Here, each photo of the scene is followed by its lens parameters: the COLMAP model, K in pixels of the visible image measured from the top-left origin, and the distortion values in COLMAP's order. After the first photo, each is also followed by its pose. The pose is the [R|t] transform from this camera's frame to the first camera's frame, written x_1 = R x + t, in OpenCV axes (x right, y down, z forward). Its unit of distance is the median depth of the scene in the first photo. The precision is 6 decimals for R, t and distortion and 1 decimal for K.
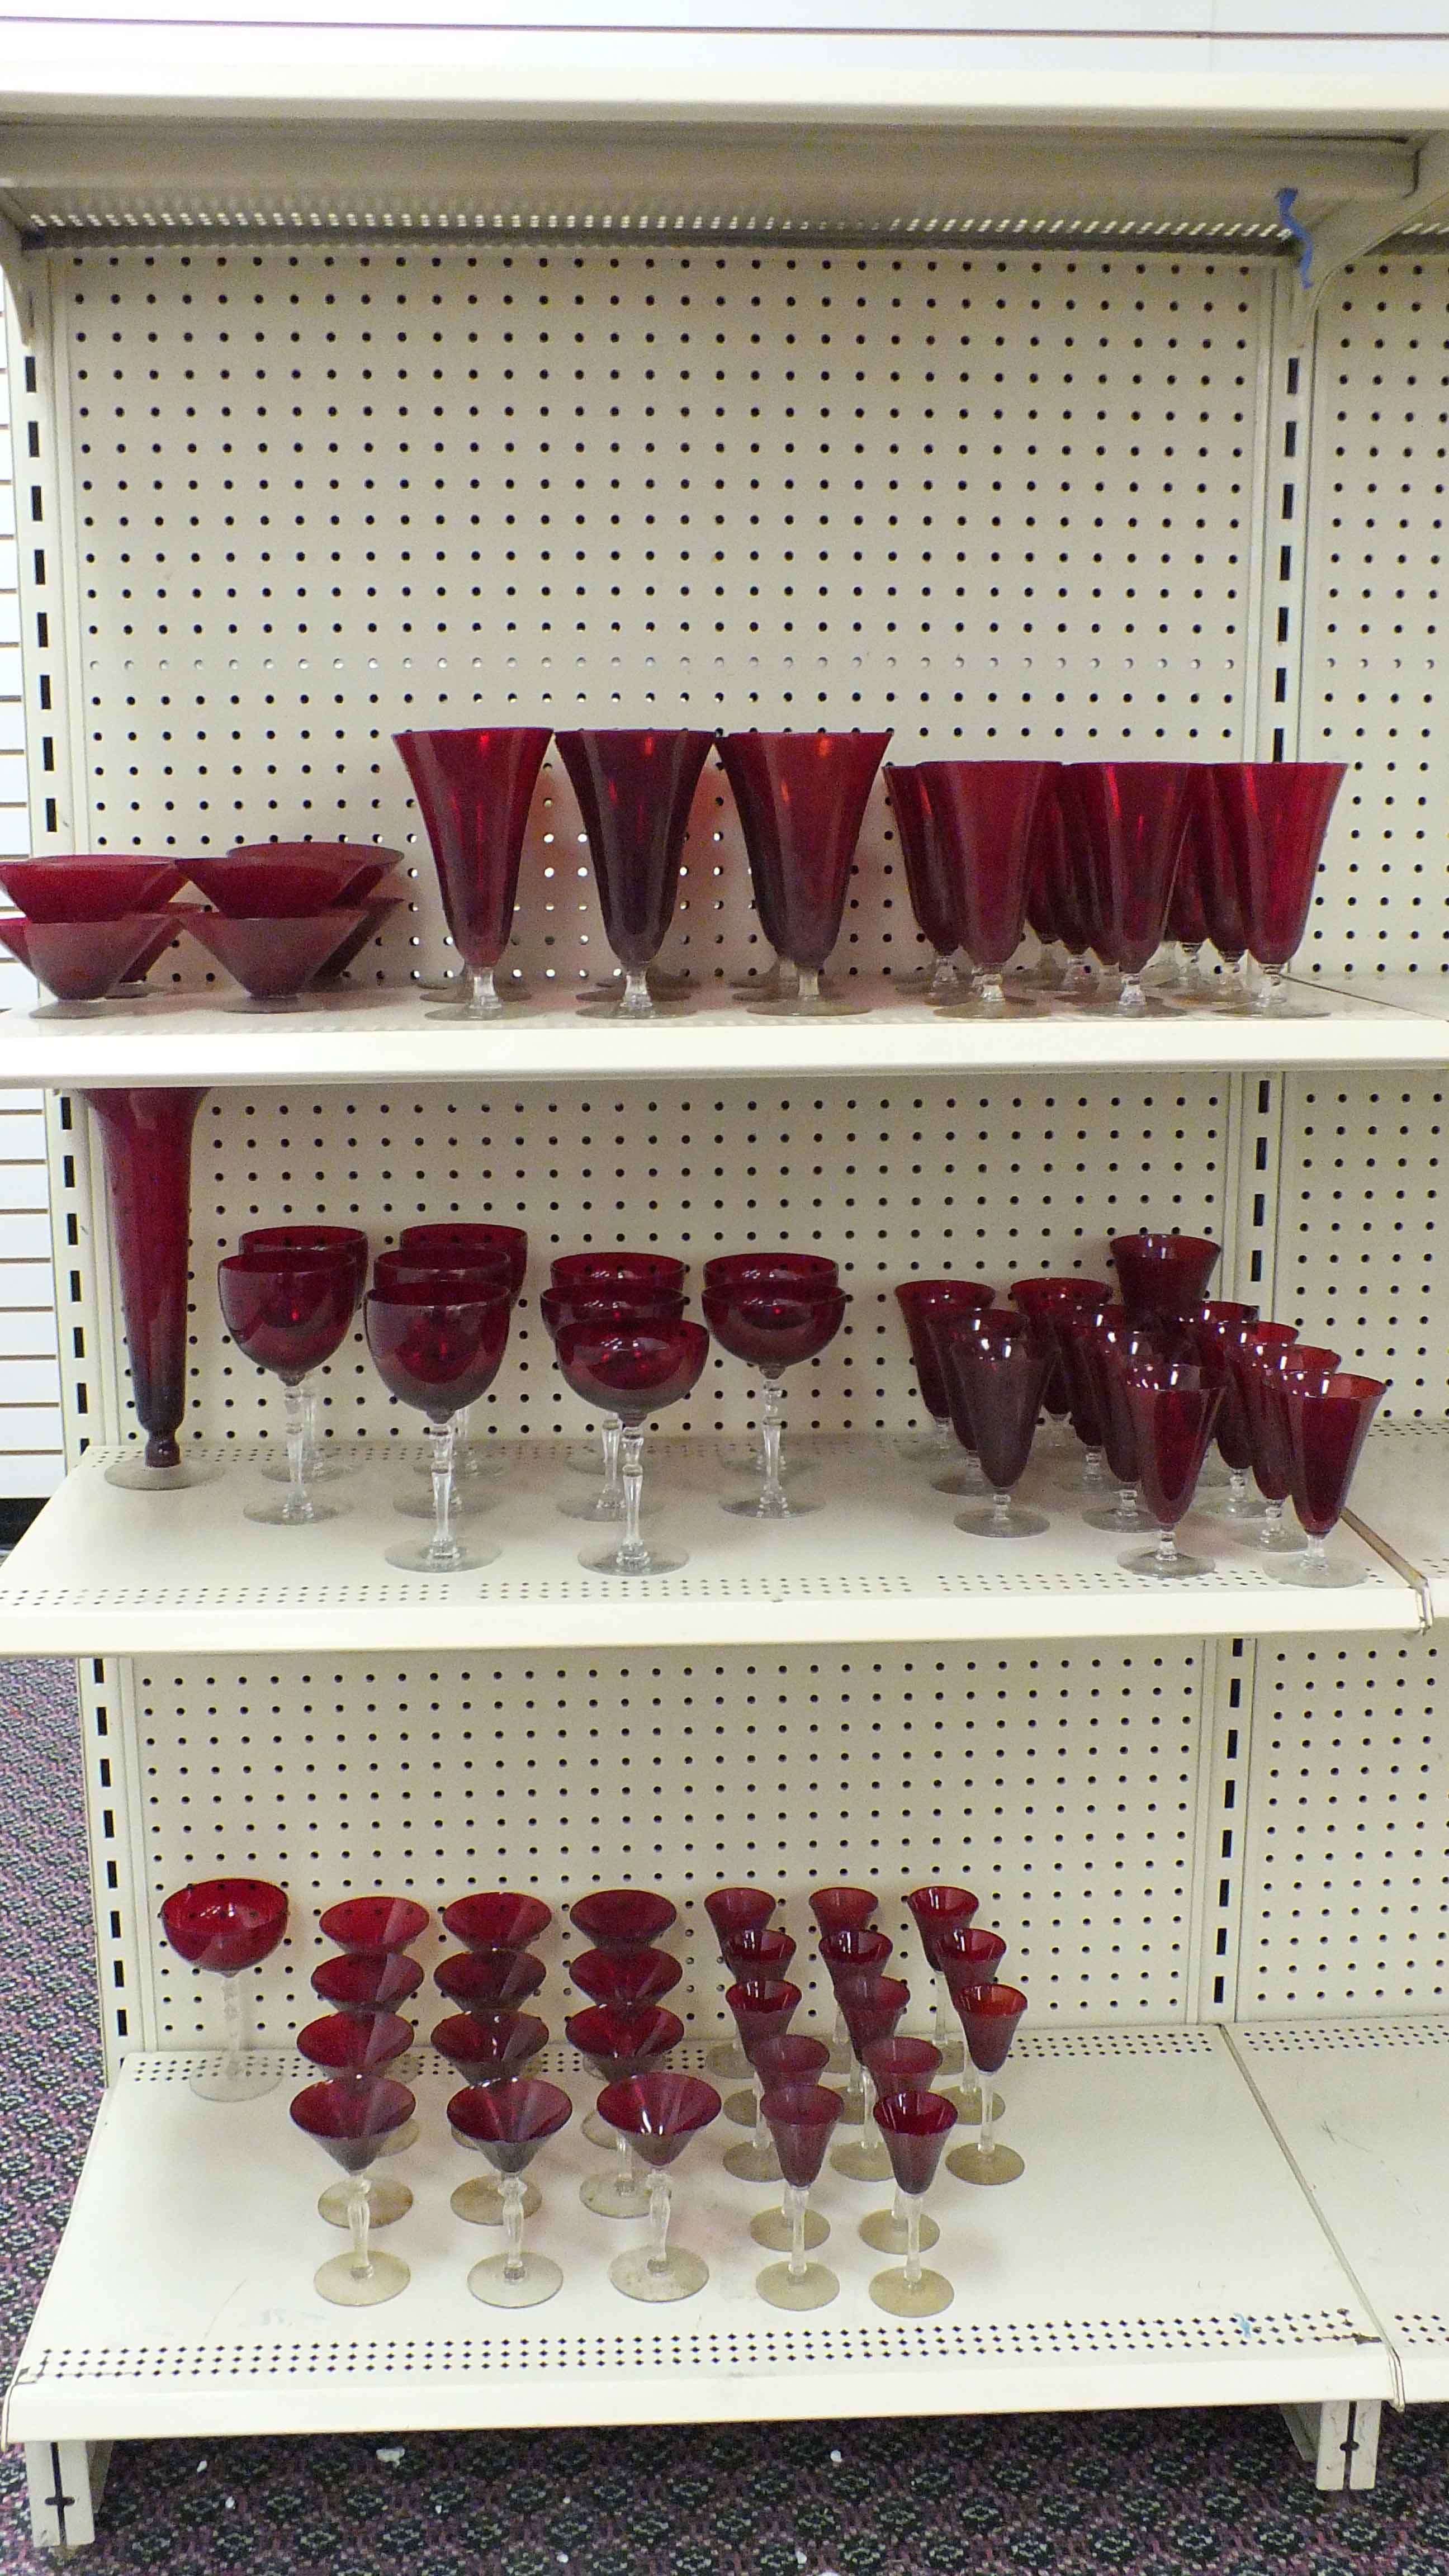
lens RADIAL K [[2746.2, 0, 724.5], [0, 2746.2, 1288.0], [0, 0, 1]] dist [-0.124046, 0.028391]
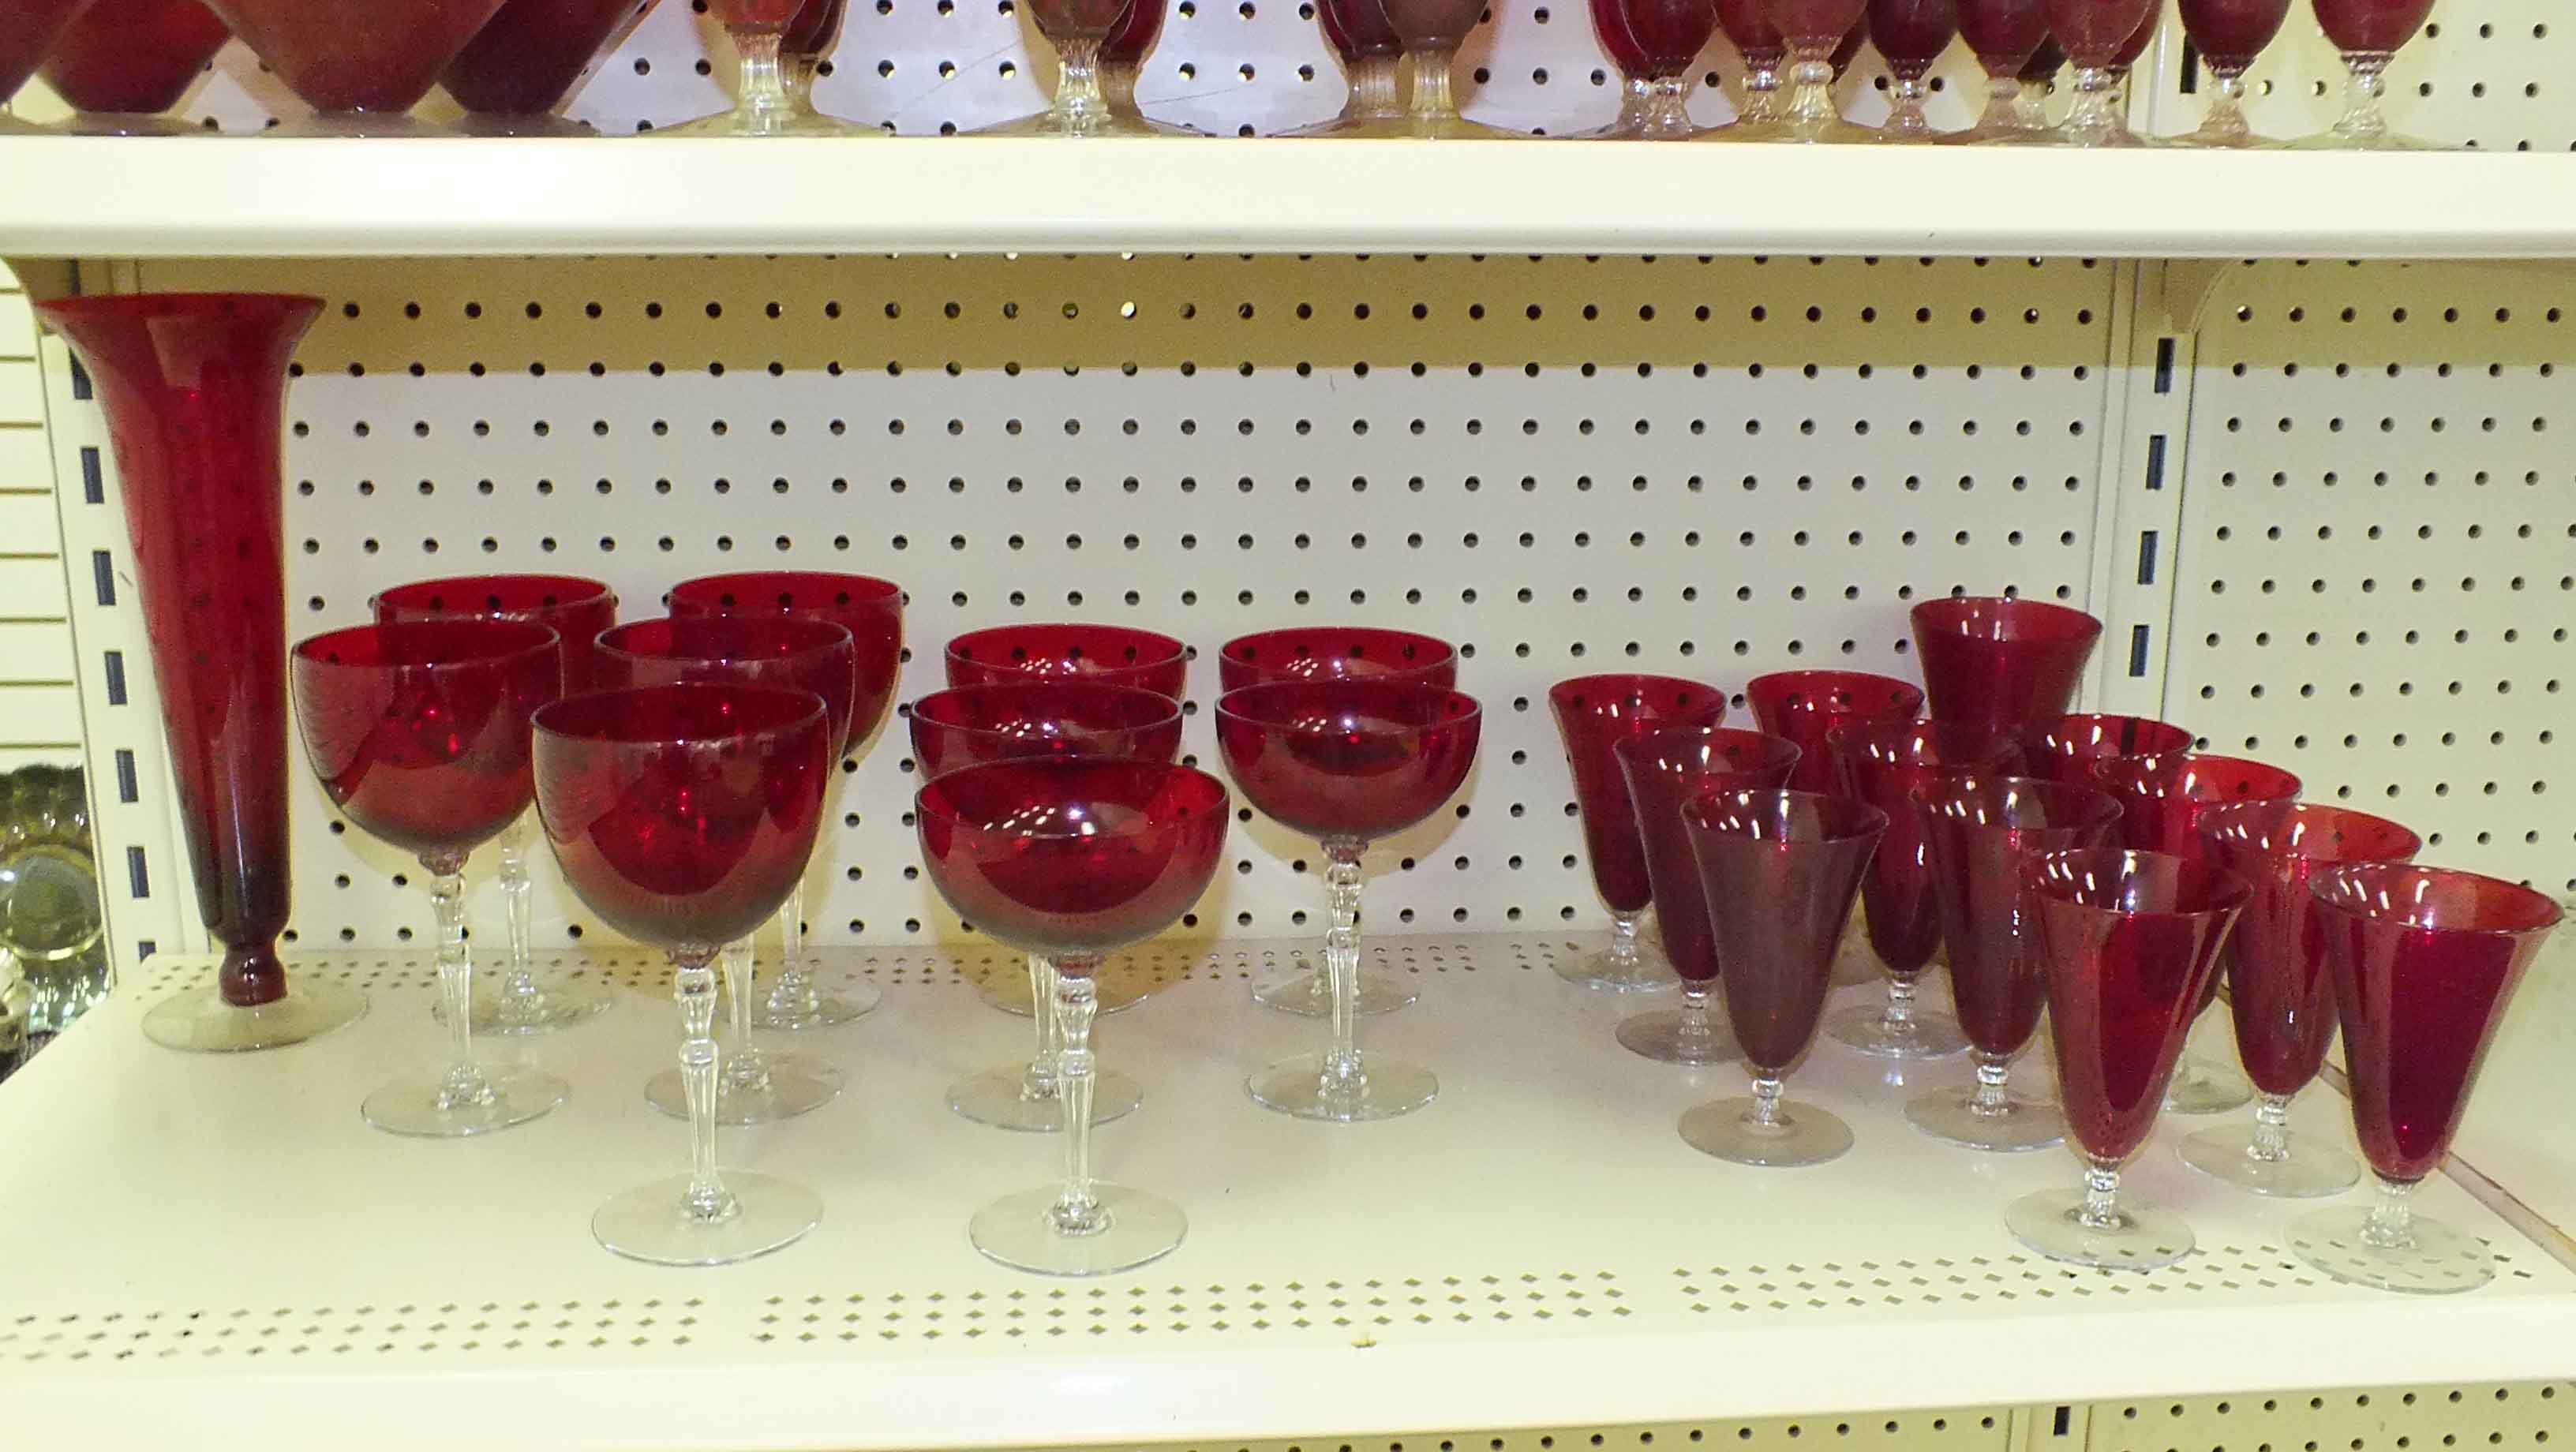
lens RADIAL K [[2732.9, 0, 1292.7], [0, 2732.9, 872.7], [0, 0, 1]] dist [0.005284, 0.000247]
pose [[0.999842, 0.003664, 0.017368, -0.002006], [-0.005095, 0.996526, 0.083127, -0.009037], [-0.017003, -0.083203, 0.996388, 0.427635]]
